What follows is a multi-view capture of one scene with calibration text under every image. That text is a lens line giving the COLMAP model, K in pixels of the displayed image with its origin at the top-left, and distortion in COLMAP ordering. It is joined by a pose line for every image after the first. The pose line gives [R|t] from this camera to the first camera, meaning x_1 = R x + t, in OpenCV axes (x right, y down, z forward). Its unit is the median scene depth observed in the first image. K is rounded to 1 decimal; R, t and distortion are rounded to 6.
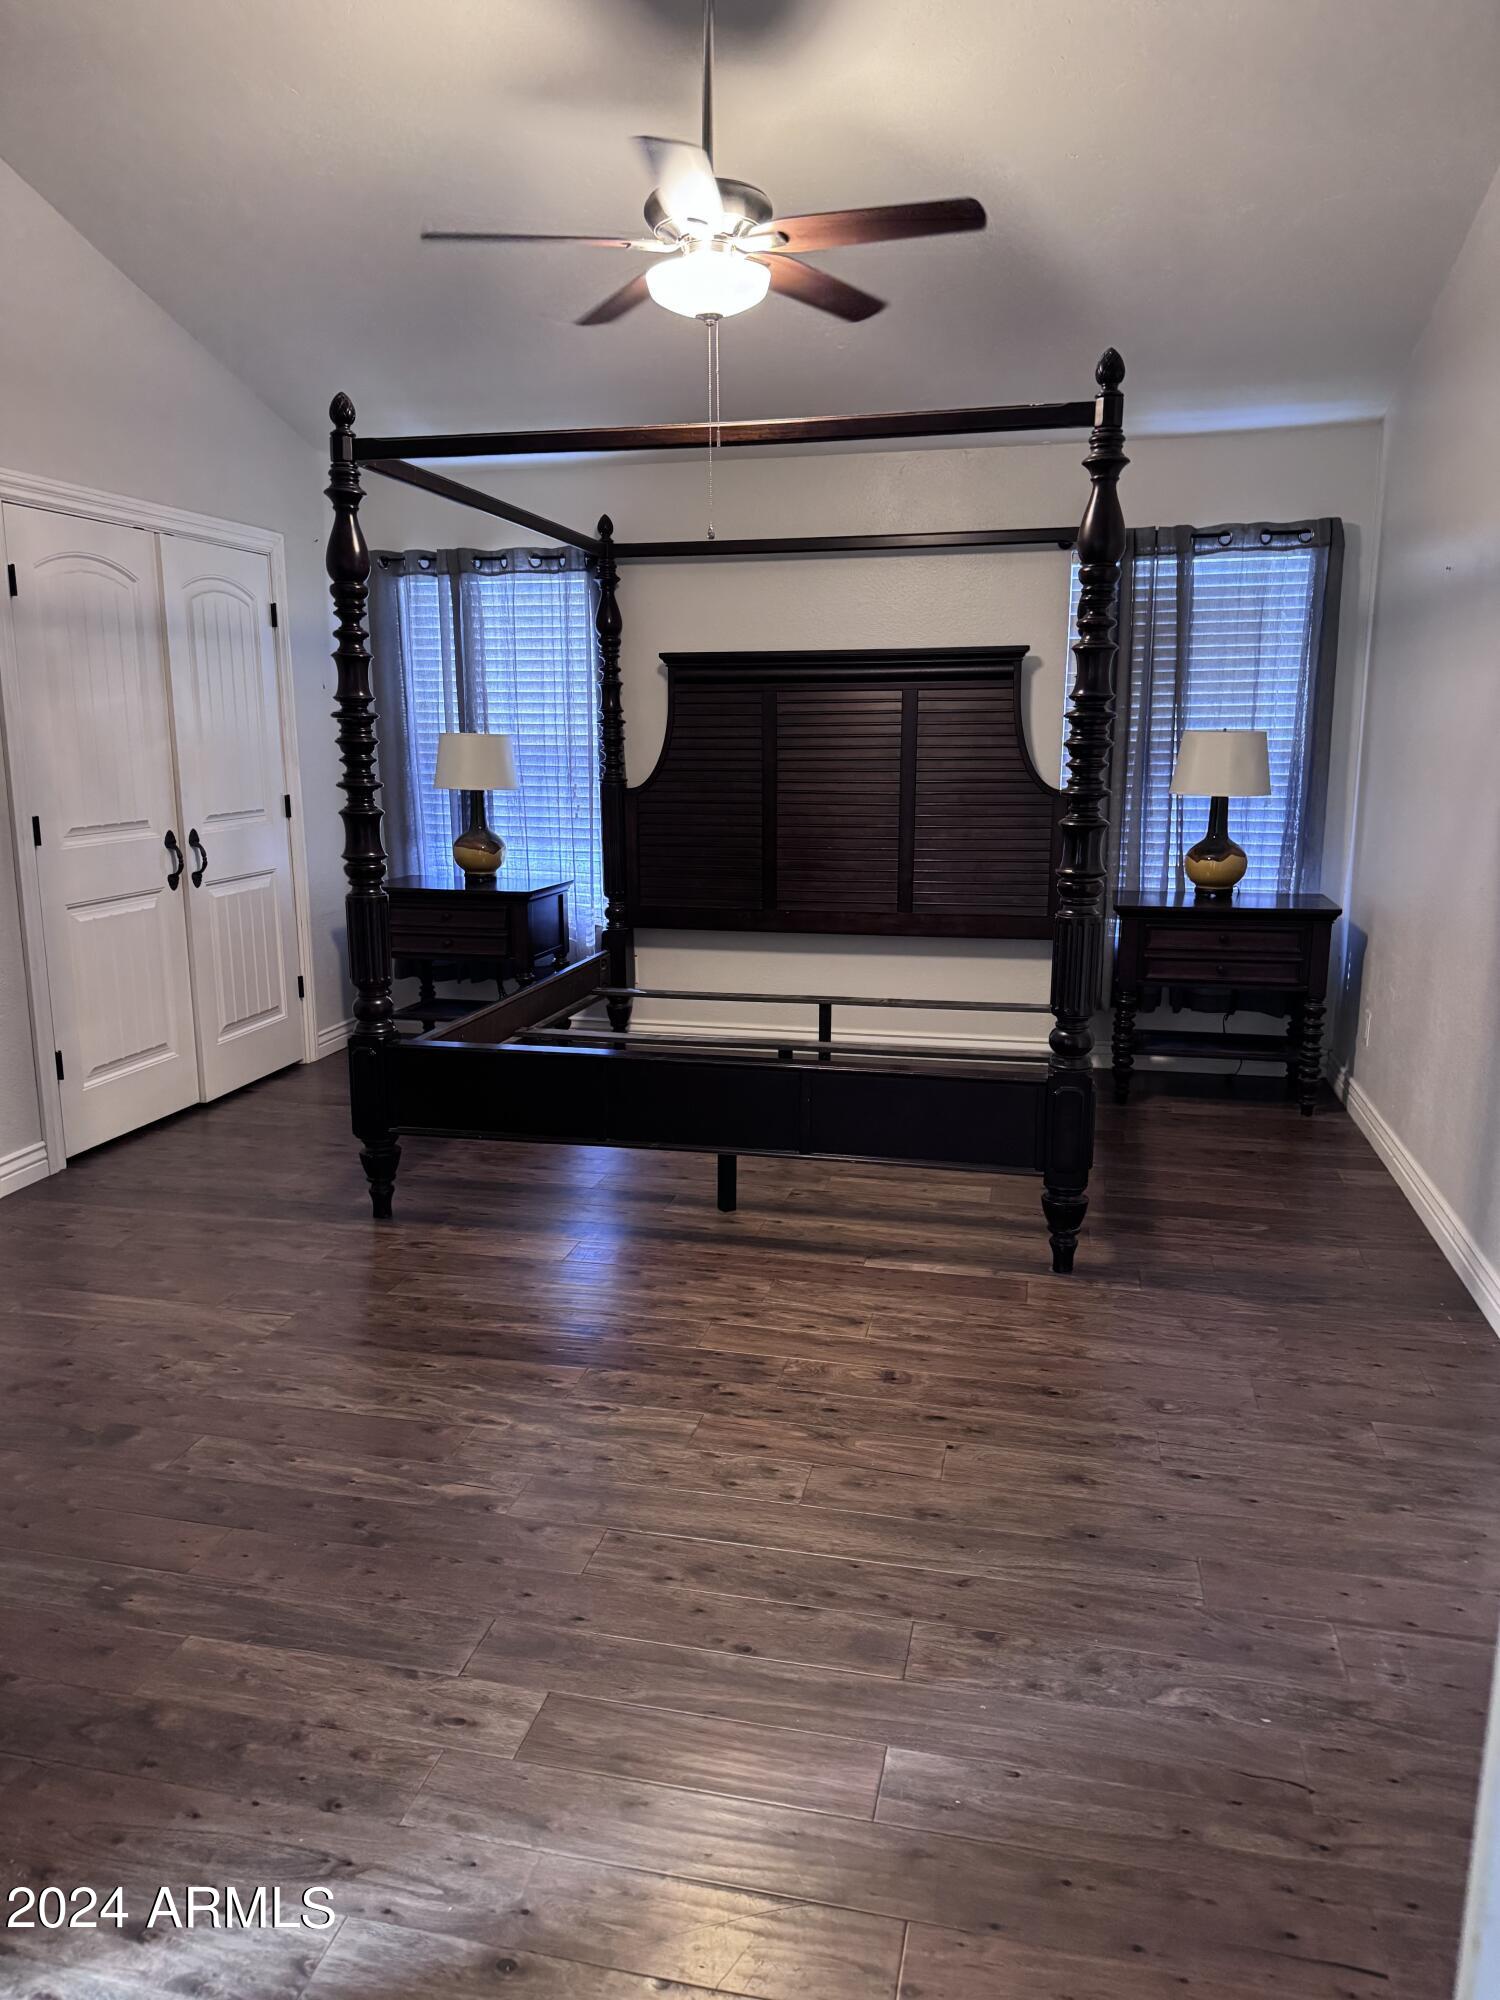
lens RADIAL K [[1415.9, 0, 749.7], [0, 1415.9, 1009.2], [0, 0, 1]] dist [0.066508, -0.084789]
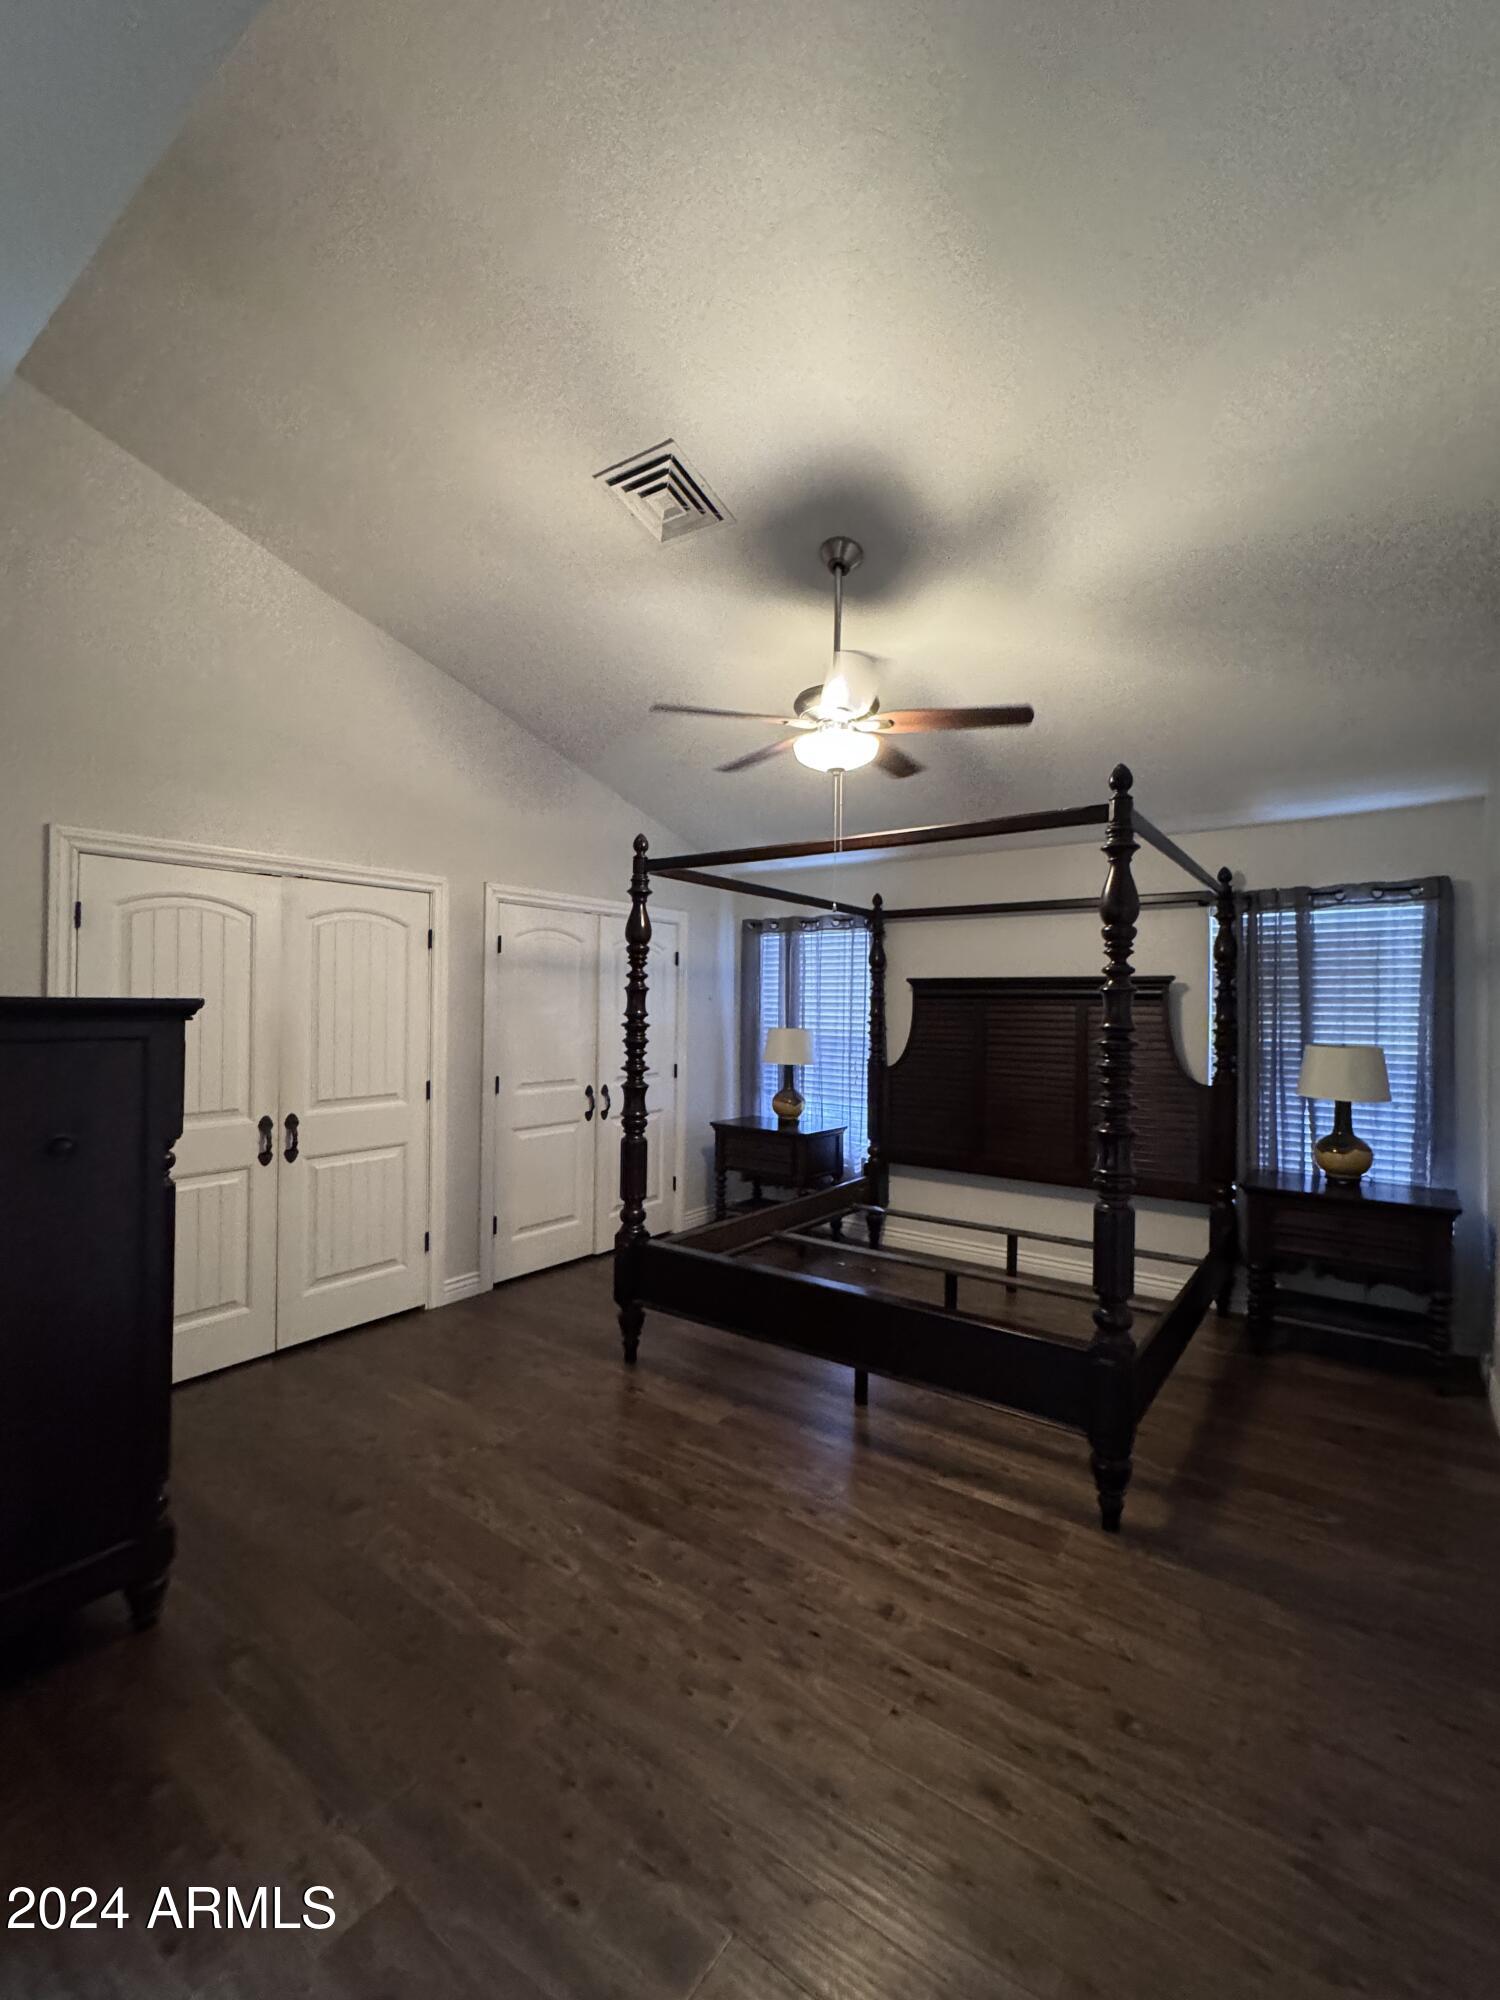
lens RADIAL K [[869.3, 0, 744.5], [0, 869.3, 996.6], [0, 0, 1]] dist [-0.010298, 0.003075]
pose [[0.916720, 0.010495, -0.399392, 0.175494], [-0.093187, 0.977700, -0.188201, -0.055104], [0.388510, 0.209746, 0.897255, 0.147785]]
